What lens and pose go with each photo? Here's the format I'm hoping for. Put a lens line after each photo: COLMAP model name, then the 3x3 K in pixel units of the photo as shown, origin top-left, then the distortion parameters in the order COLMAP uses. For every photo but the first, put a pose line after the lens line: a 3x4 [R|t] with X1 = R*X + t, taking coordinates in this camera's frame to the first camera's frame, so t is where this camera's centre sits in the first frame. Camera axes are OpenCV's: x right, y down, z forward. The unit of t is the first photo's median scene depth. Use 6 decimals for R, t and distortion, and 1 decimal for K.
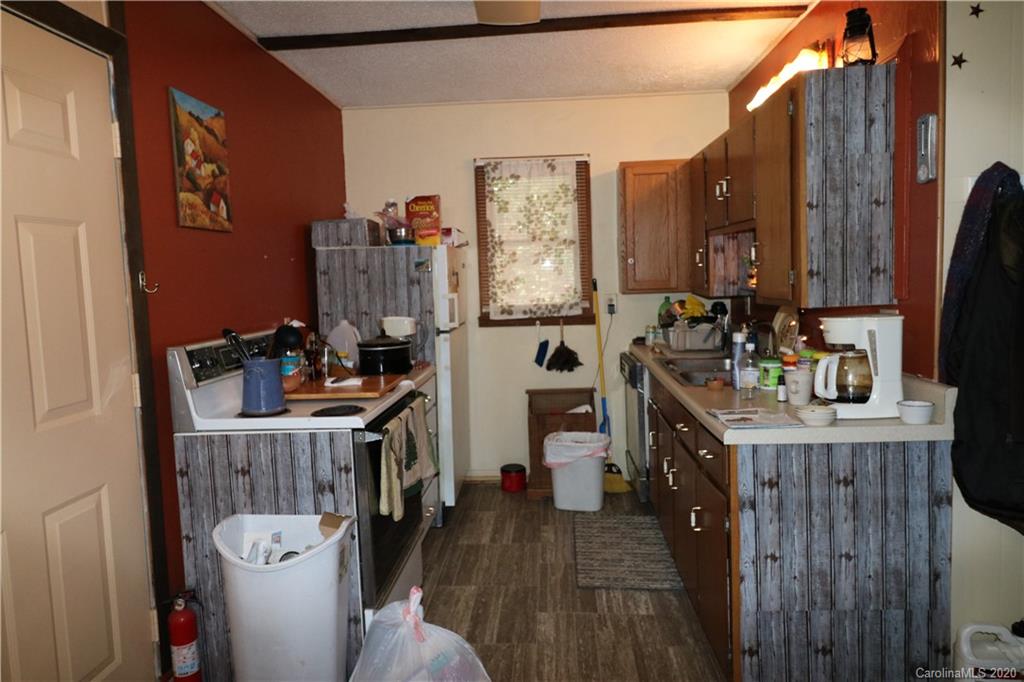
lens RADIAL K [[686.2, 0, 509.7], [0, 686.2, 338.5], [0, 0, 1]] dist [0.000118, -0.001131]
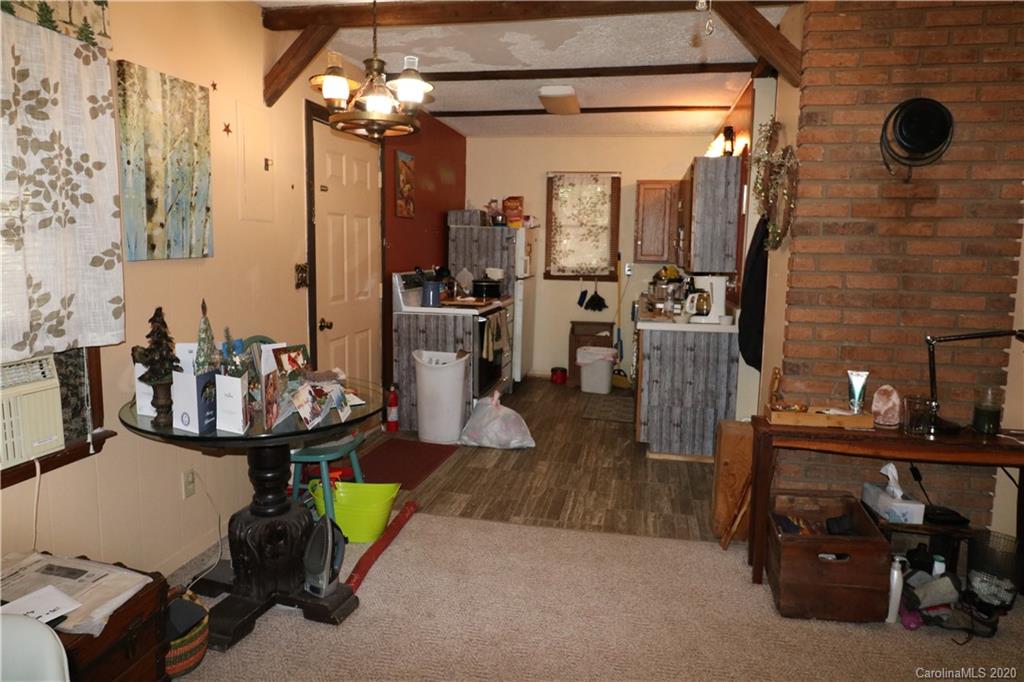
lens RADIAL K [[686.2, 0, 513.6], [0, 686.2, 338.0], [0, 0, 1]] dist [0.000118, -0.001131]
pose [[0.991045, 0.068180, -0.114809, 0.124973], [-0.062878, 0.996808, 0.049194, 0.072263], [0.117797, -0.041535, 0.992169, -0.935735]]
